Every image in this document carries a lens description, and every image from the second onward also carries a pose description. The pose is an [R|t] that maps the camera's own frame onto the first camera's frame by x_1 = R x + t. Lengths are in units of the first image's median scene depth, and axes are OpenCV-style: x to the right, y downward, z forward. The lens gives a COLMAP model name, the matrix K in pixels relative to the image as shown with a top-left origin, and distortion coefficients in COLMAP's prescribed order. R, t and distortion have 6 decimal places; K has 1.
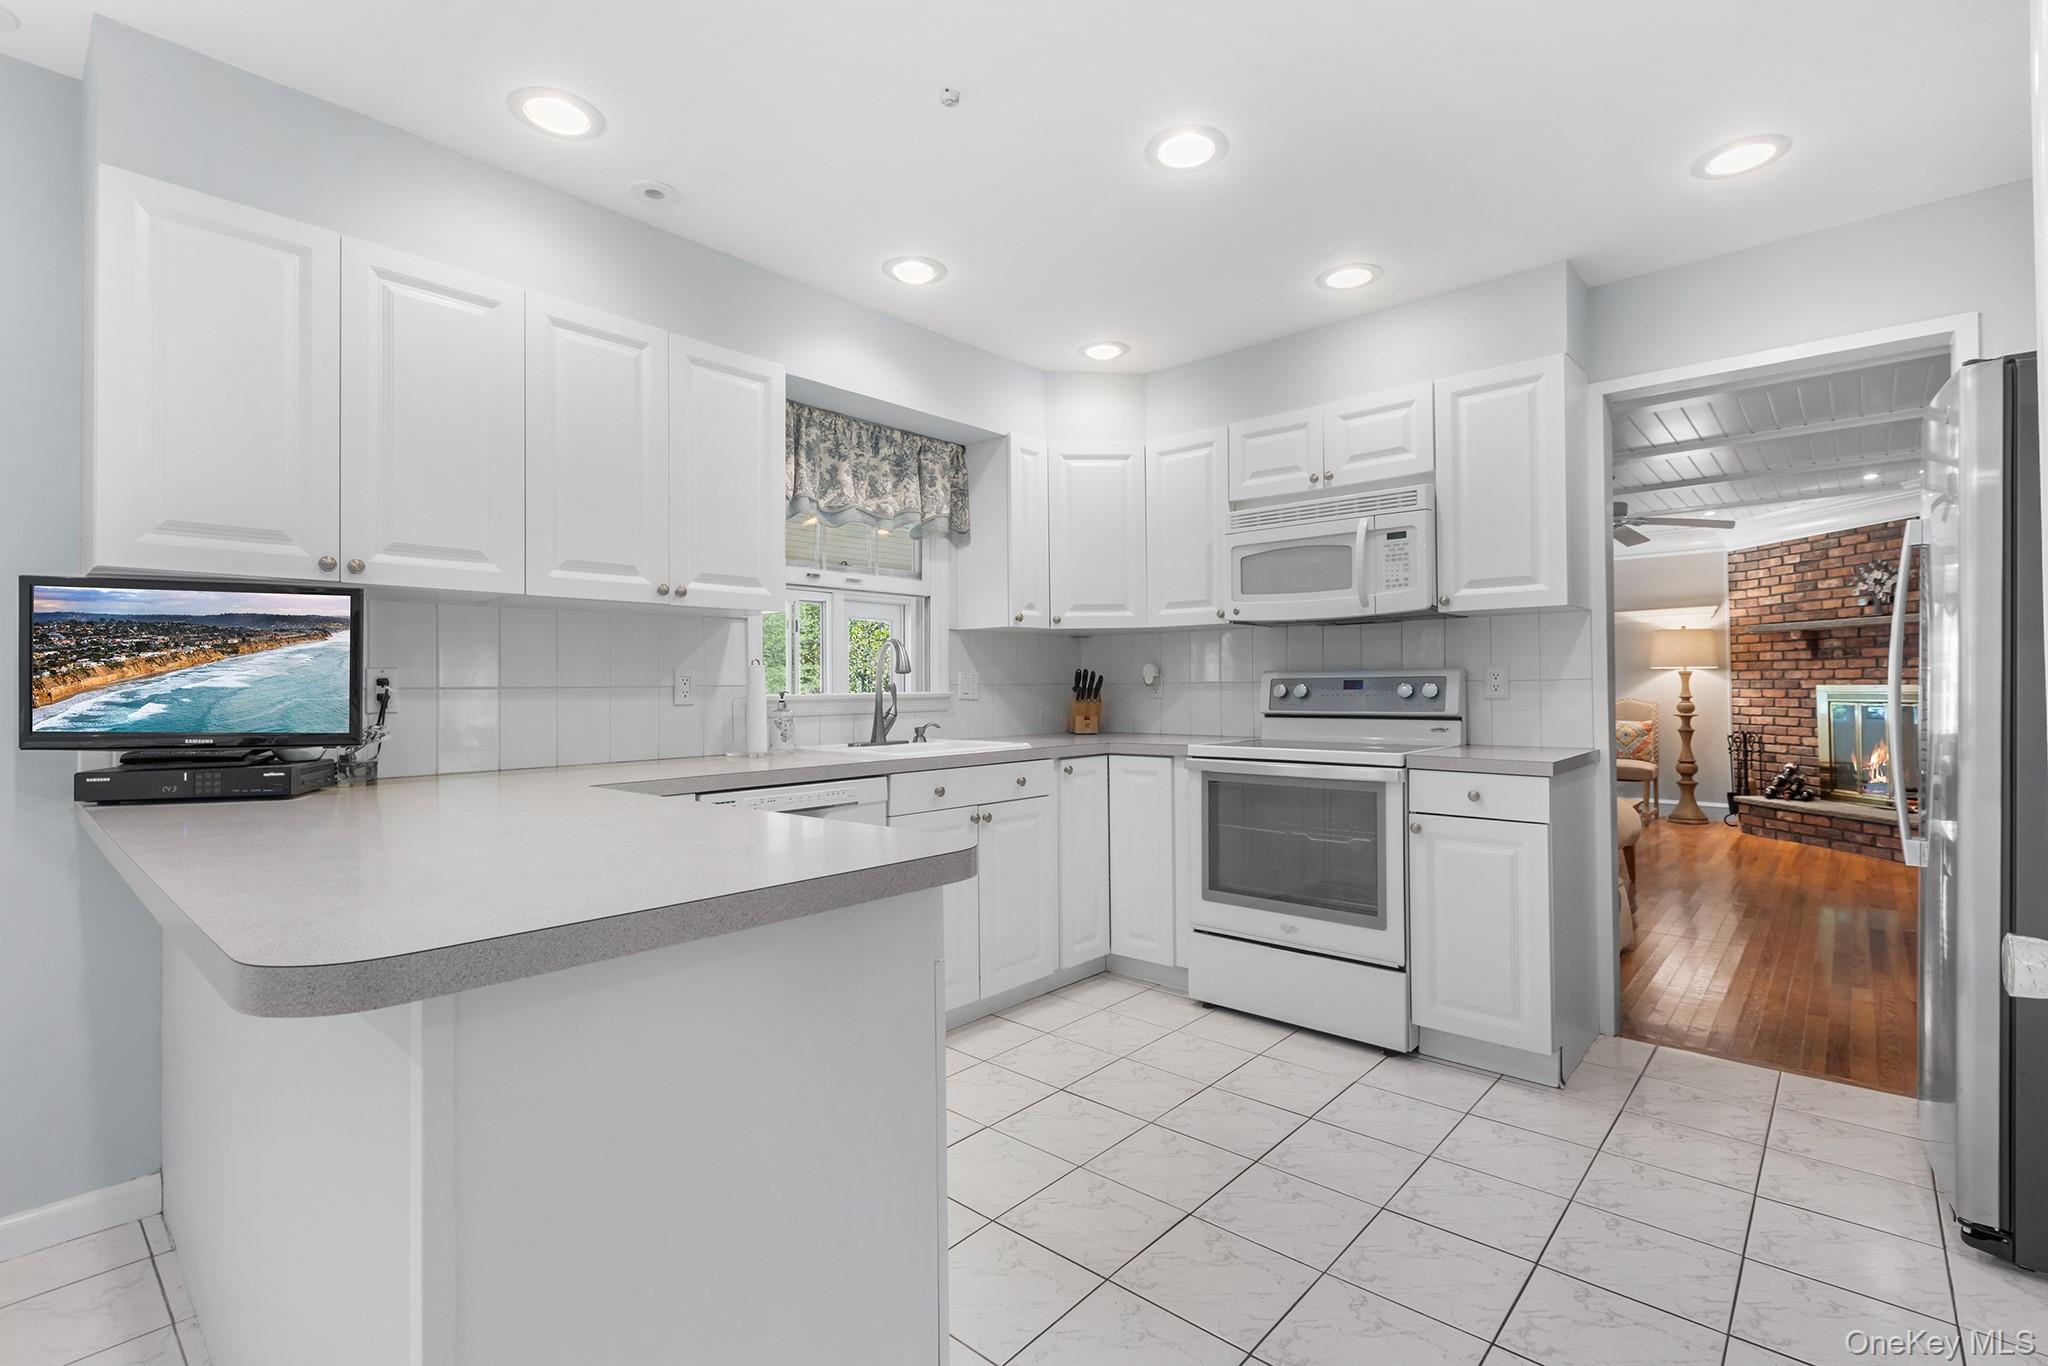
lens RADIAL K [[940.5, 0, 1023.2], [0, 940.5, 677.3], [0, 0, 1]] dist [-0.000327, 0.000432]
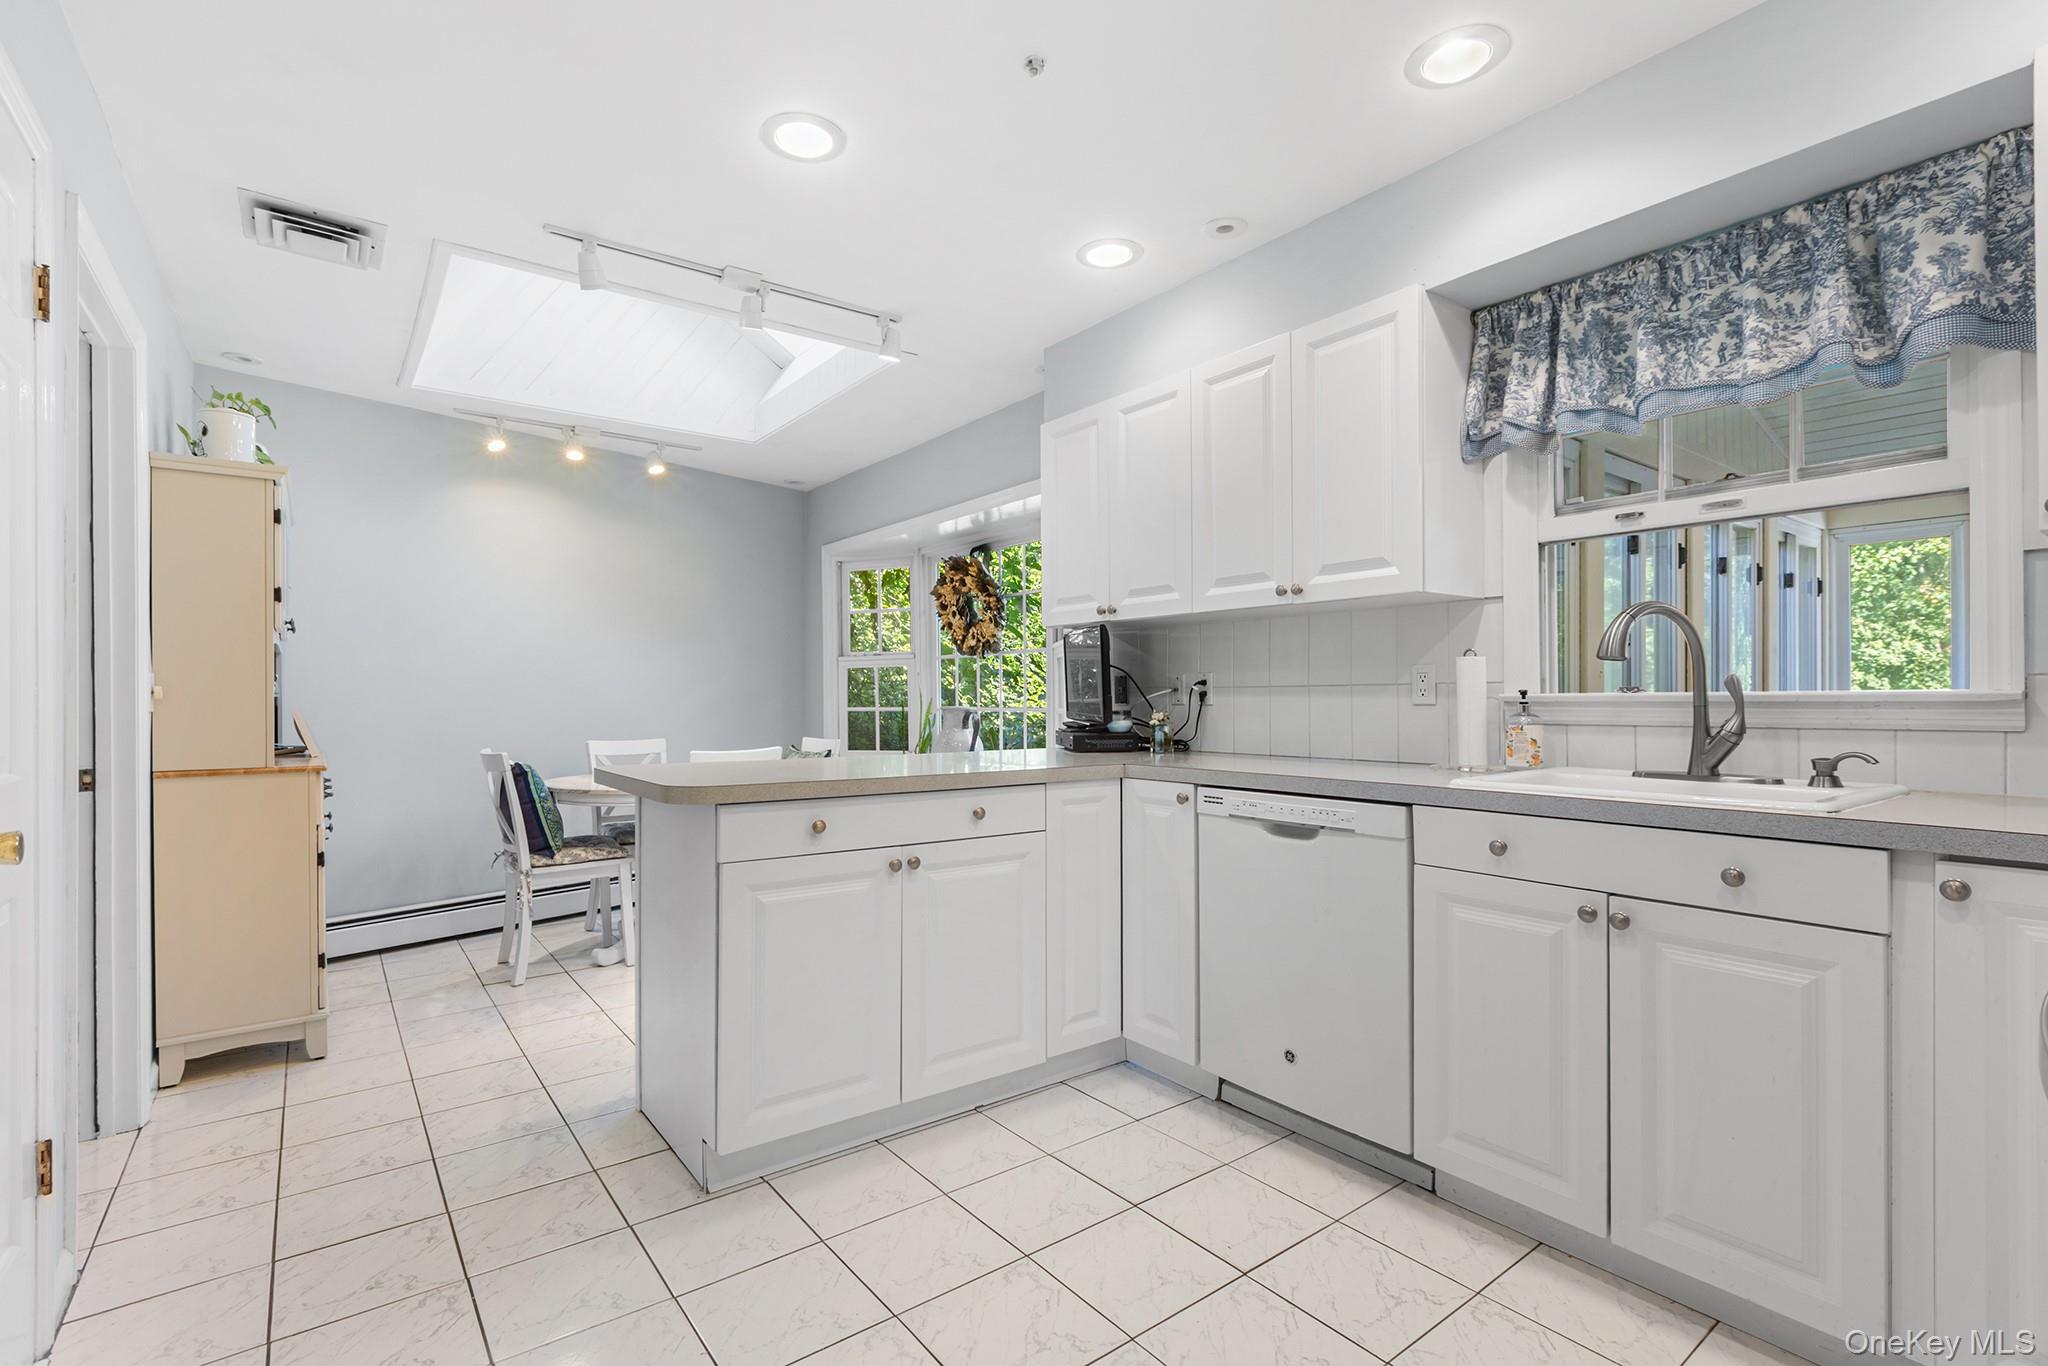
lens RADIAL K [[940.4, 0, 1013.4], [0, 940.4, 703.7], [0, 0, 1]] dist [0.000718, 0.000415]
pose [[-0.207351, 0.015352, -0.978146, 0.567942], [0.014981, 0.999809, 0.012516, 0.010797], [0.978152, -0.012058, -0.207542, 0.771368]]
